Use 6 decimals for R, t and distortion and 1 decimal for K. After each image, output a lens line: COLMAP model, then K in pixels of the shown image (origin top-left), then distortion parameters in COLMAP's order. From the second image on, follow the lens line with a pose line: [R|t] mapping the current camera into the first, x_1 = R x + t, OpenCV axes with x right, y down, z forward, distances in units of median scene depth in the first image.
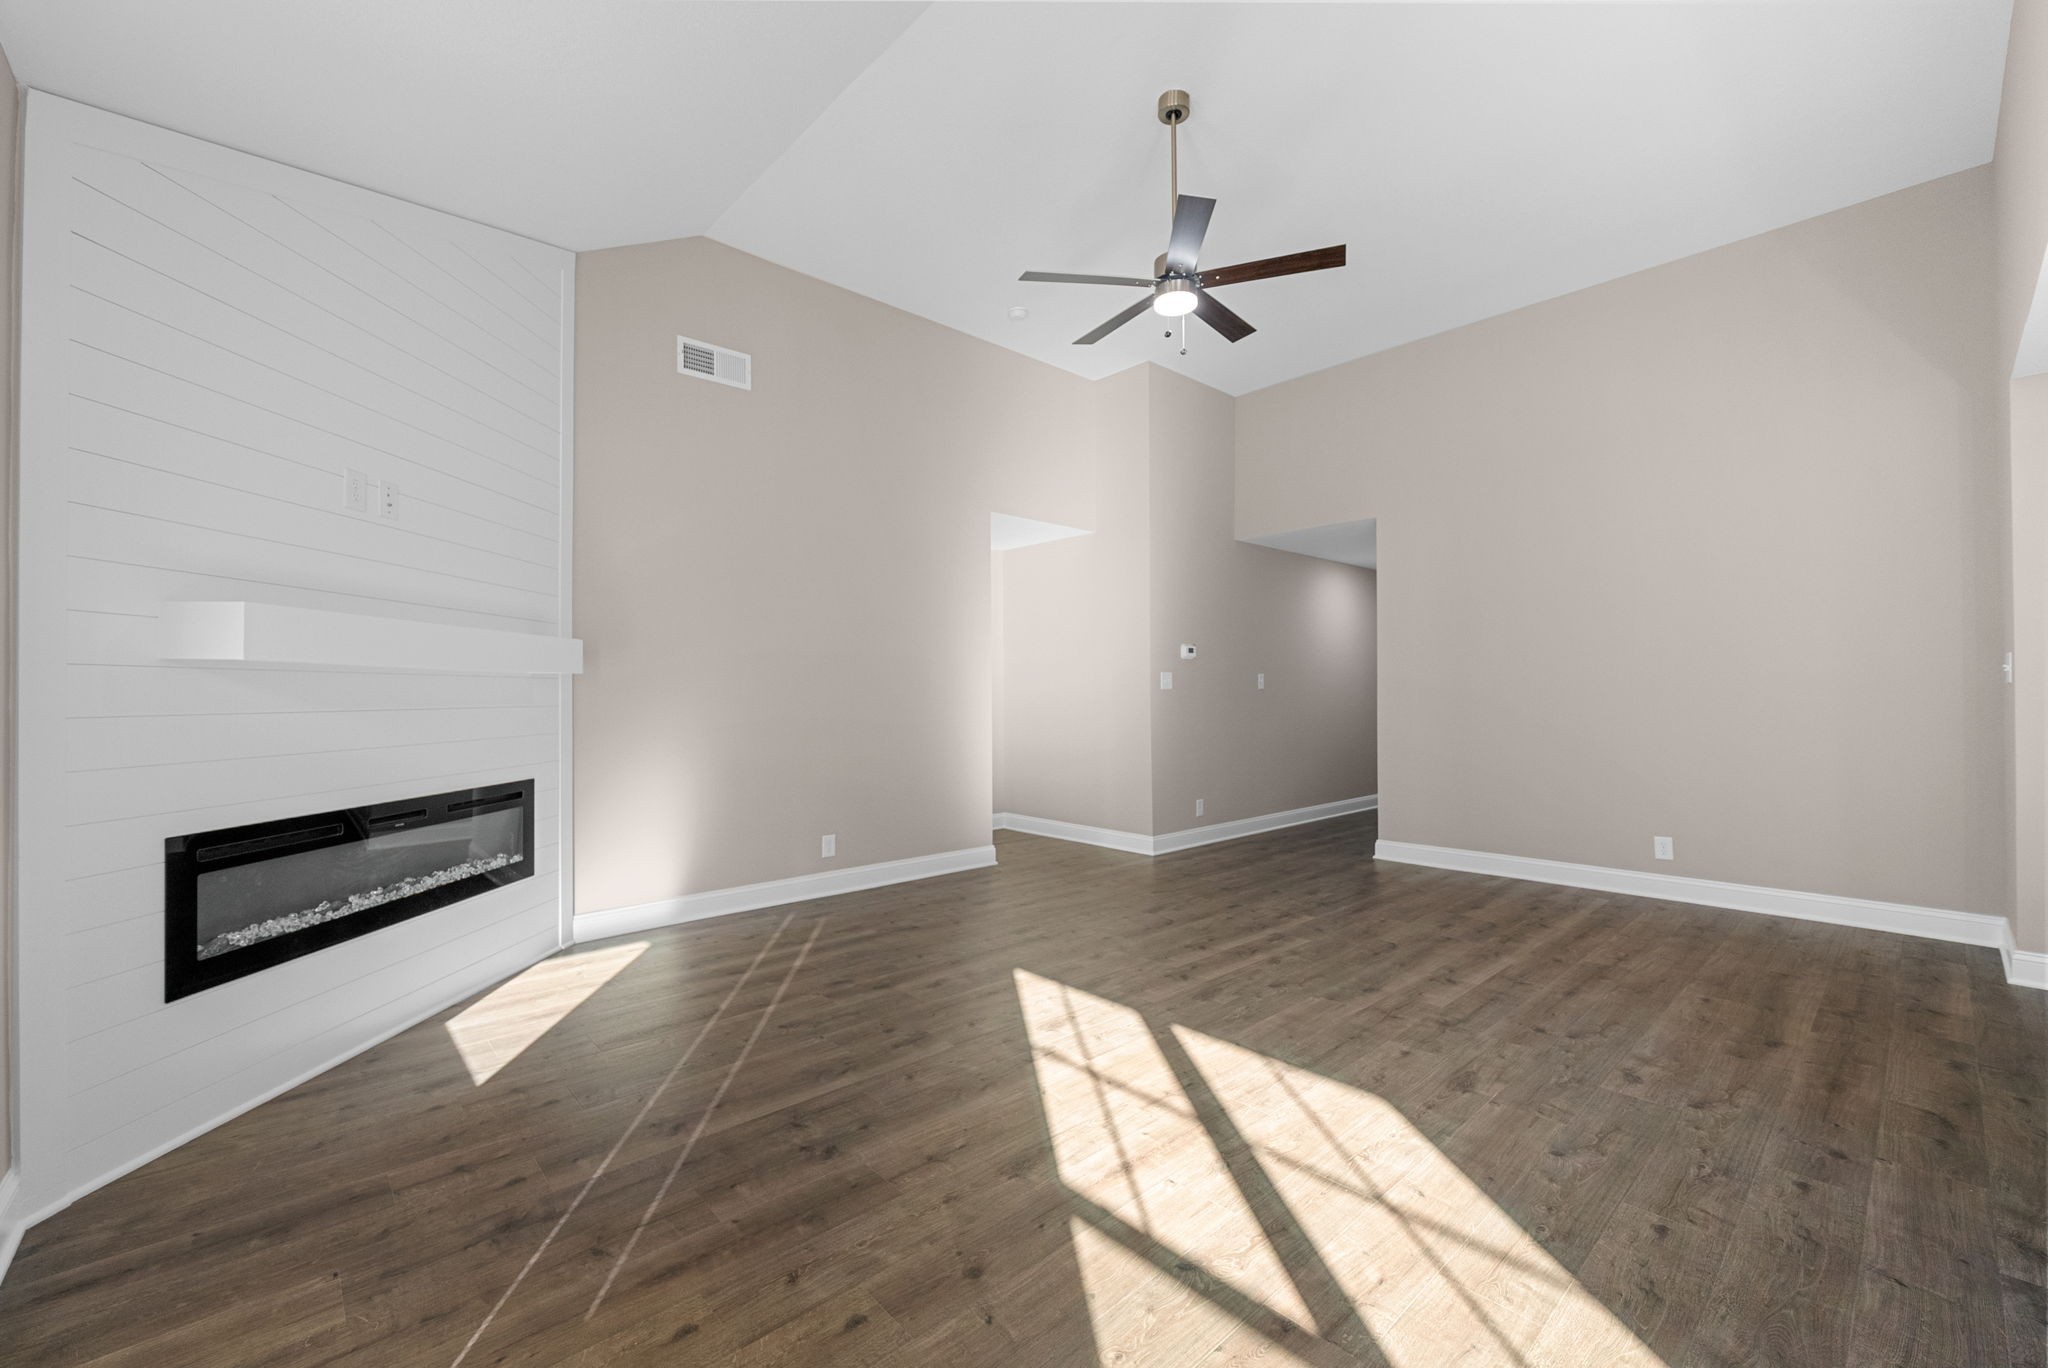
lens RADIAL K [[829.1, 0, 1029.4], [0, 829.1, 685.3], [0, 0, 1]] dist [-0.000023, 0.000695]
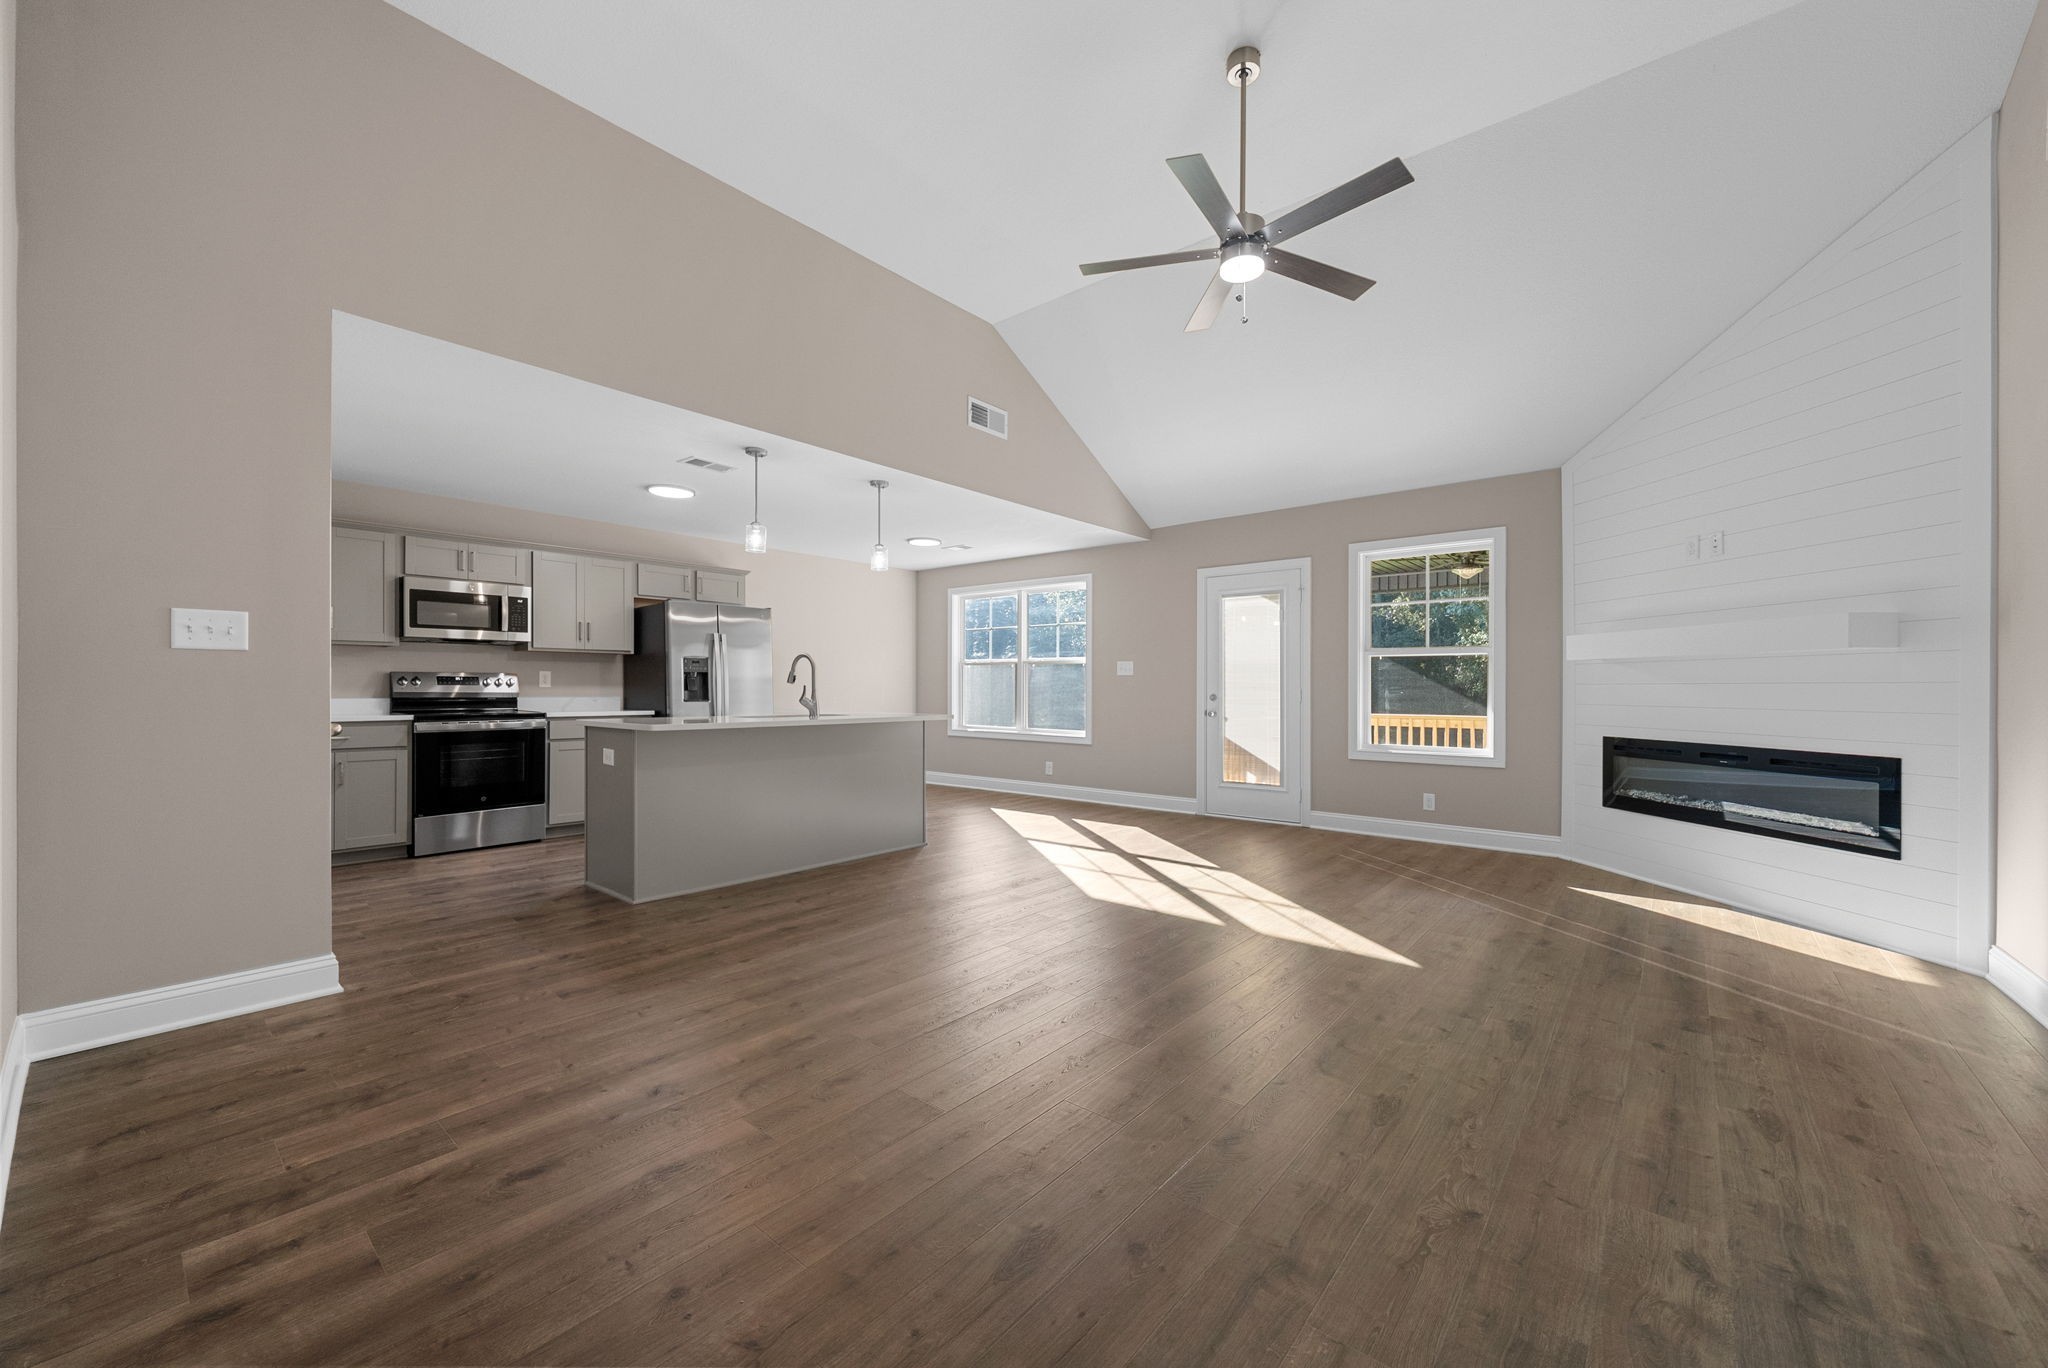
lens RADIAL K [[829.1, 0, 1028.3], [0, 829.1, 697.2], [0, 0, 1]] dist [-0.000023, 0.000695]
pose [[-0.990755, 0.000918, -0.135661, 0.567162], [0.001139, 0.999998, -0.001552, 0.045920], [0.135659, -0.001693, -0.990754, 1.961673]]
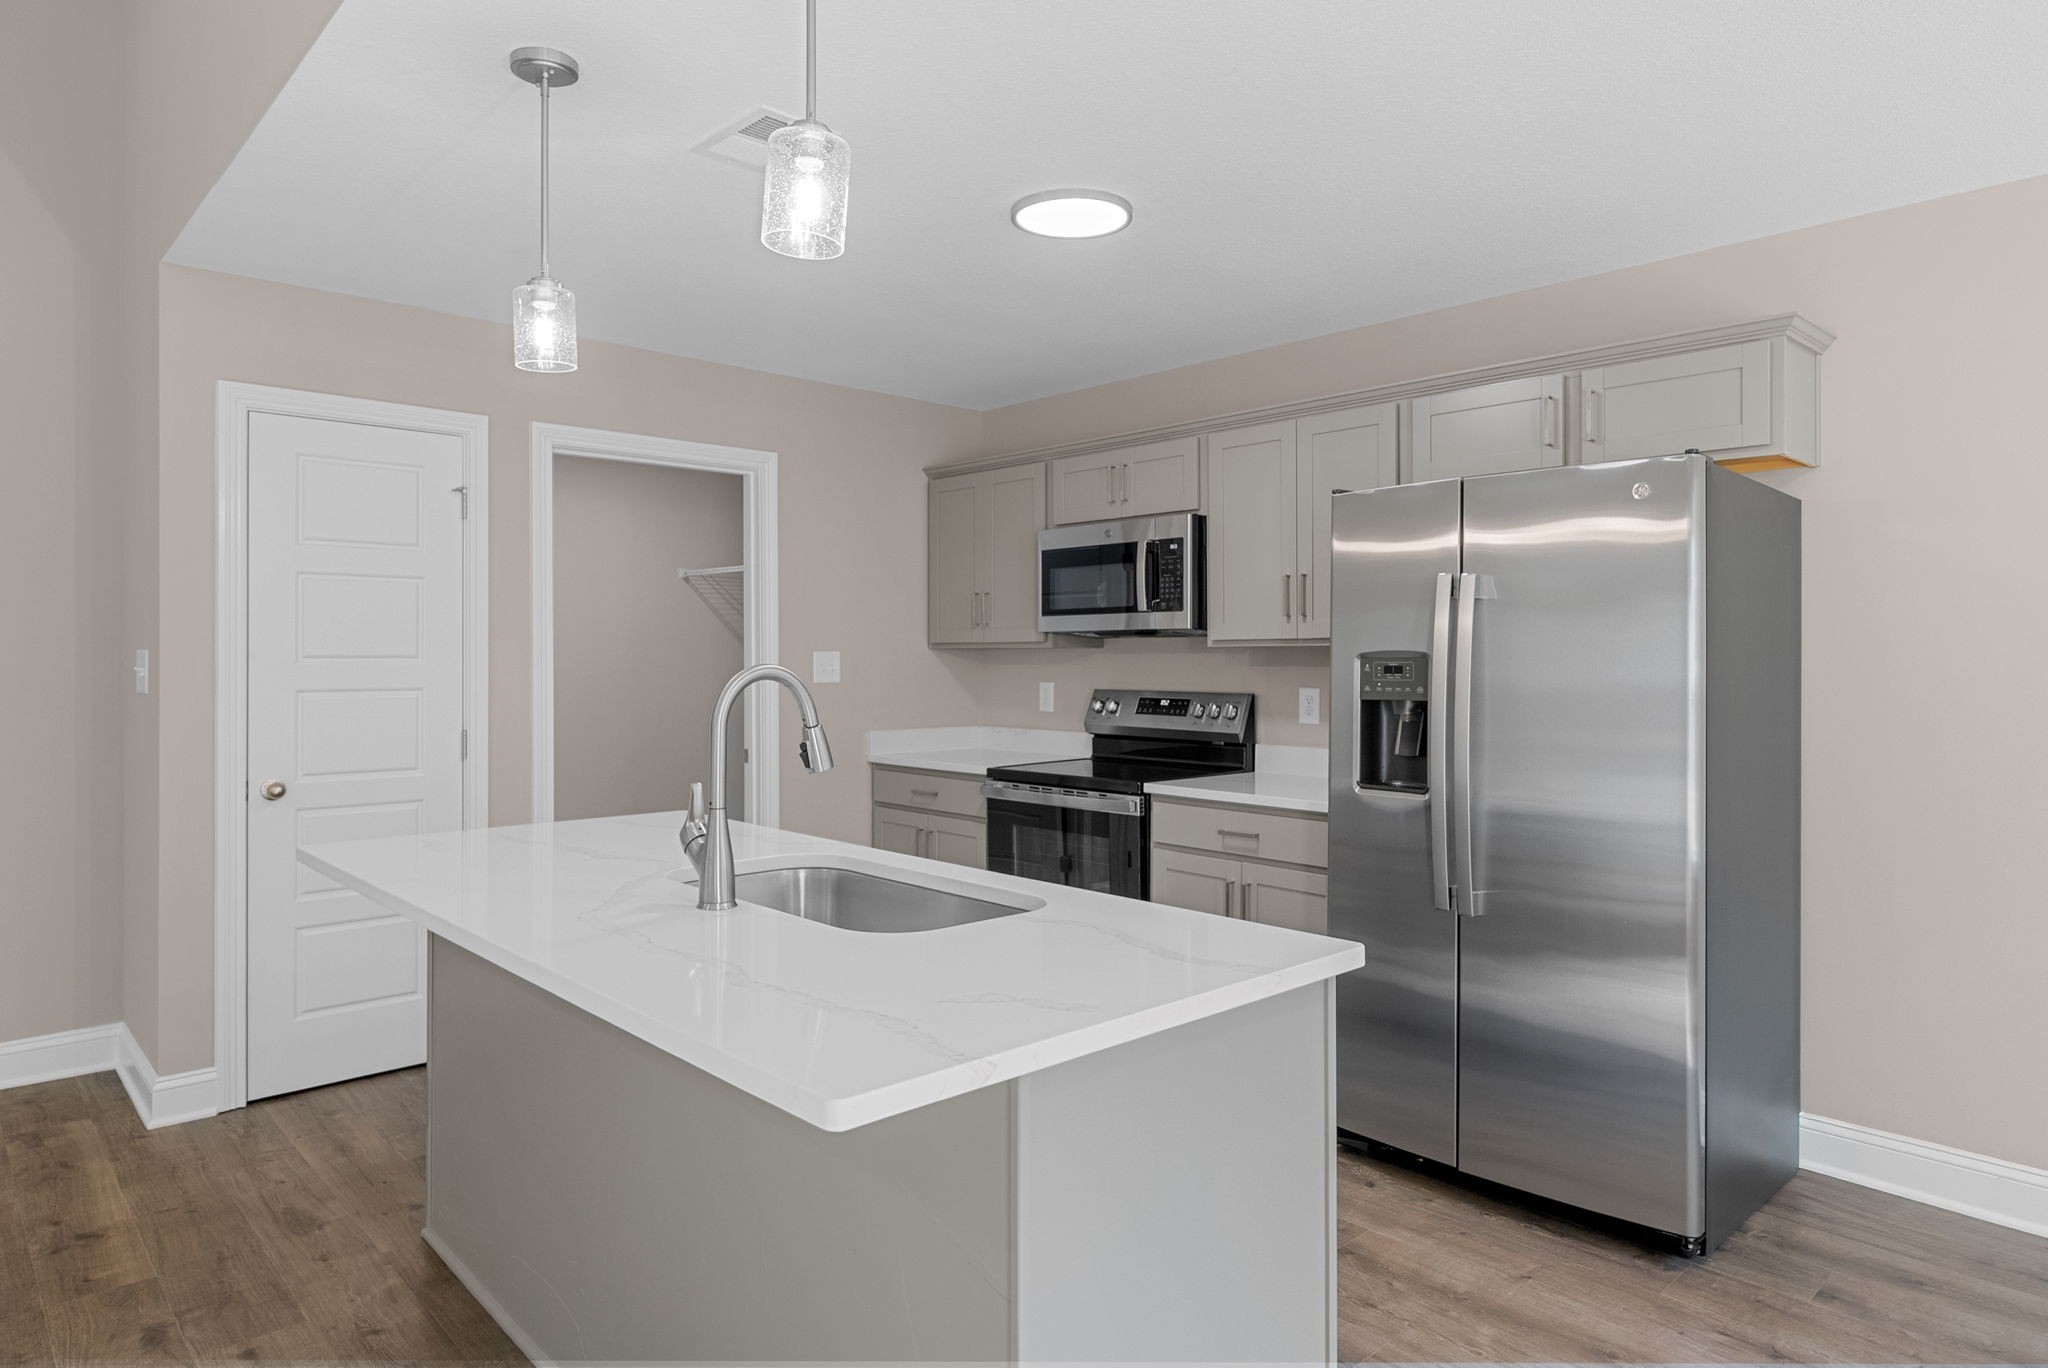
lens RADIAL K [[1215.8, 0, 1031.6], [0, 1215.8, 676.0], [0, 0, 1]] dist [0.007249, 0.001565]
pose [[-0.008852, -0.014675, 0.999853, 0.160052], [-0.013381, 0.999805, 0.014556, -0.042379], [-0.999871, -0.013250, -0.009047, 0.277798]]
